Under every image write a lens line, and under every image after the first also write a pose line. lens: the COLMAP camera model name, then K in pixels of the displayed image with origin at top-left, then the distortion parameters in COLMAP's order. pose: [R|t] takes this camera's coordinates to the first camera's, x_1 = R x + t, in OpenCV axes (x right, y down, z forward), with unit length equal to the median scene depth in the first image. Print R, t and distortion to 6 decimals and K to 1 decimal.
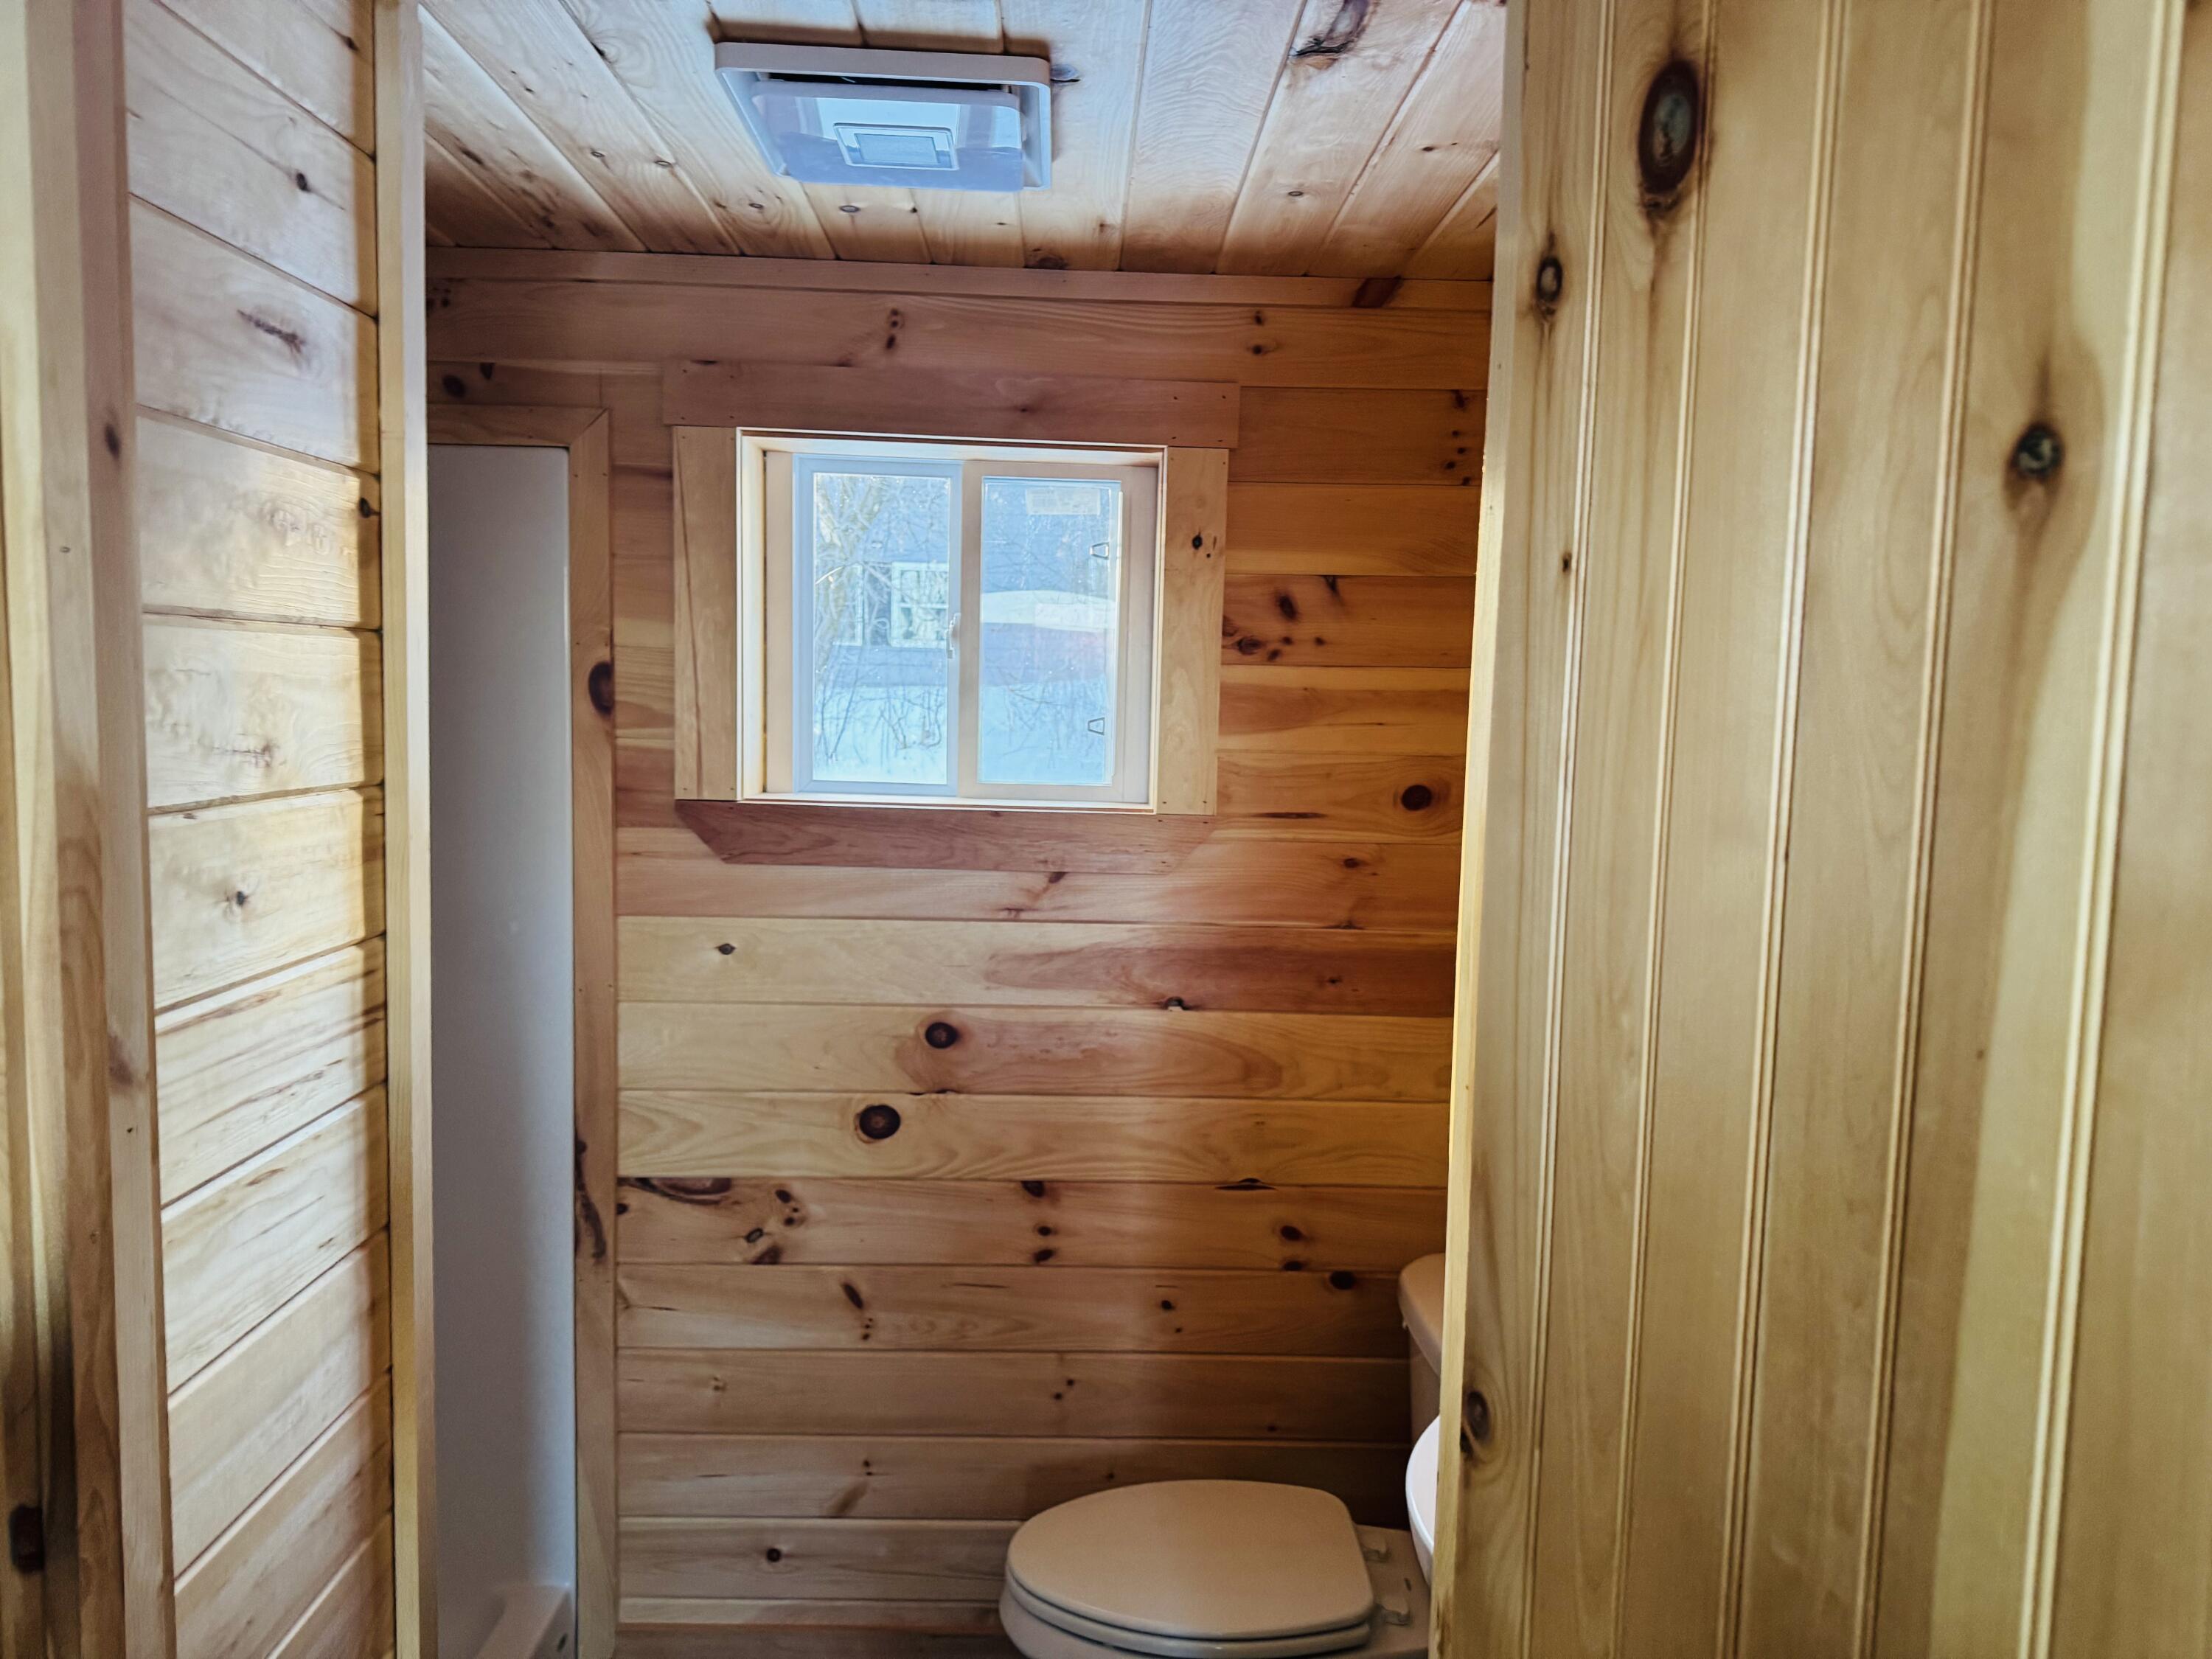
lens RADIAL K [[1554.2, 0, 1137.2], [0, 1554.2, 829.9], [0, 0, 1]] dist [0.046421, -0.054122]
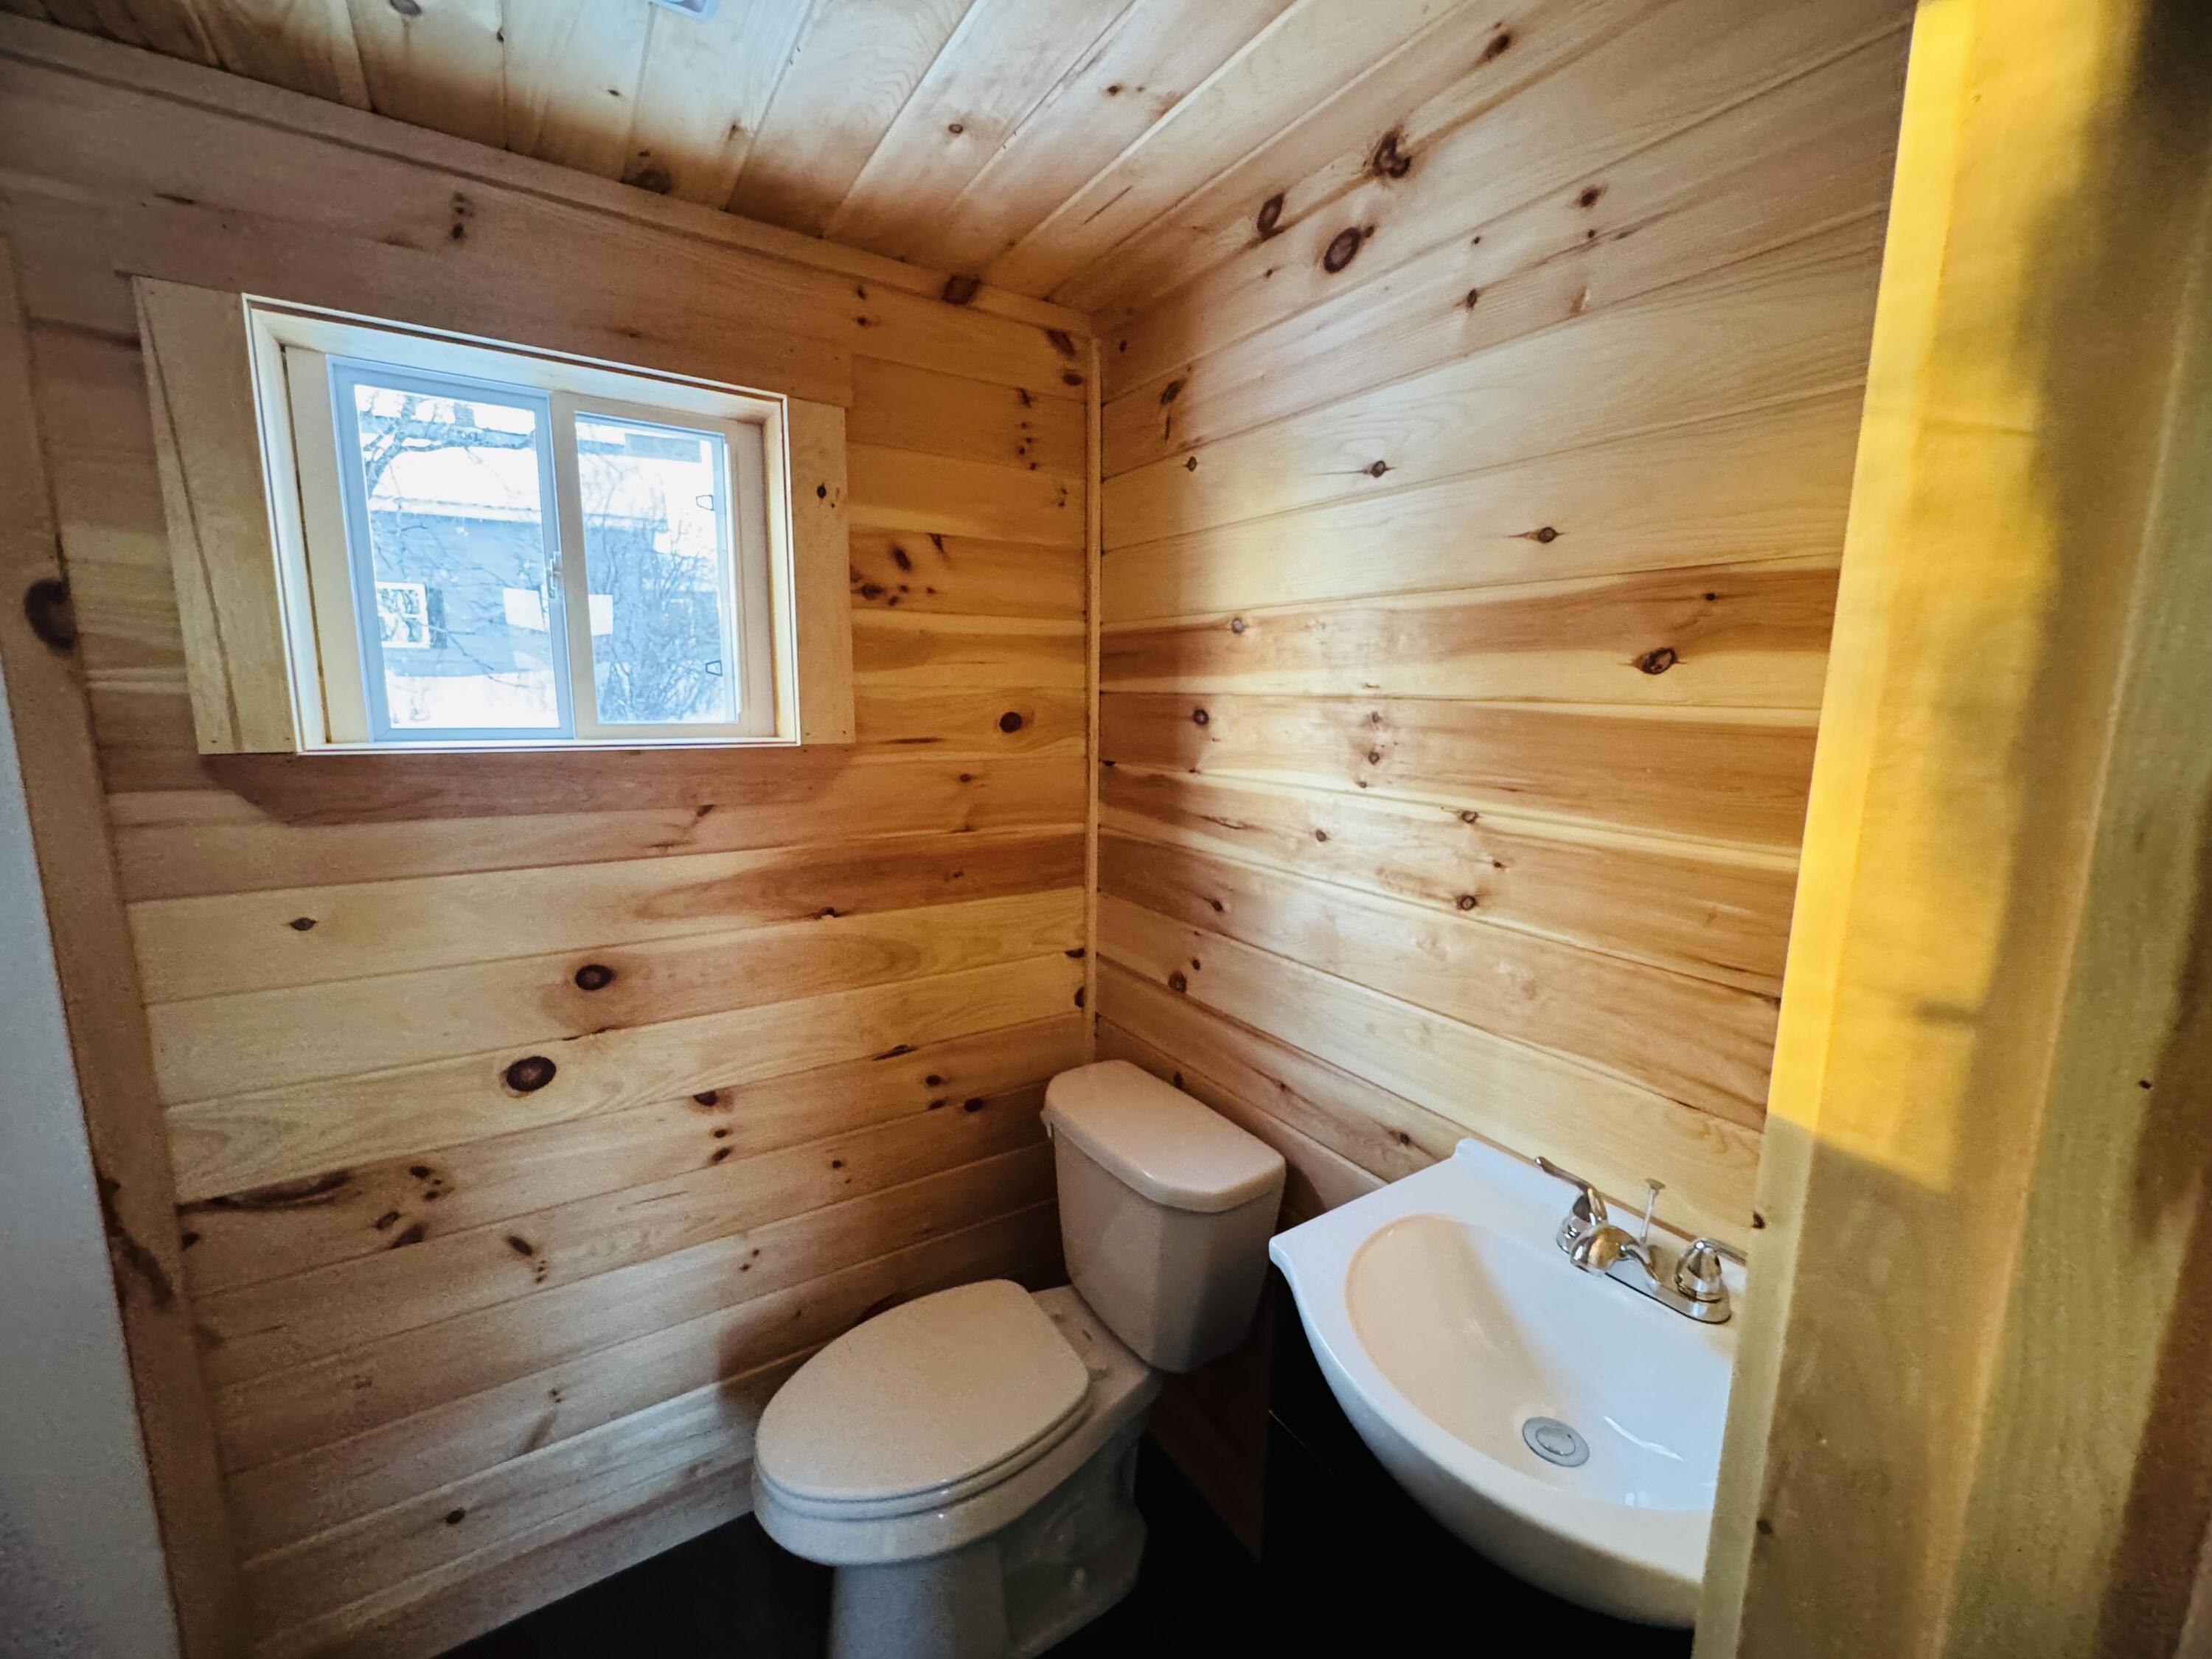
lens RADIAL K [[878.8, 0, 1097.5], [0, 878.8, 825.9], [0, 0, 1]] dist [-0.004374, 0.000445]
pose [[0.860731, -0.093408, 0.500416, -0.121396], [0.053213, 0.994145, 0.094039, -0.000725], [-0.506270, -0.054314, 0.860663, 0.353598]]
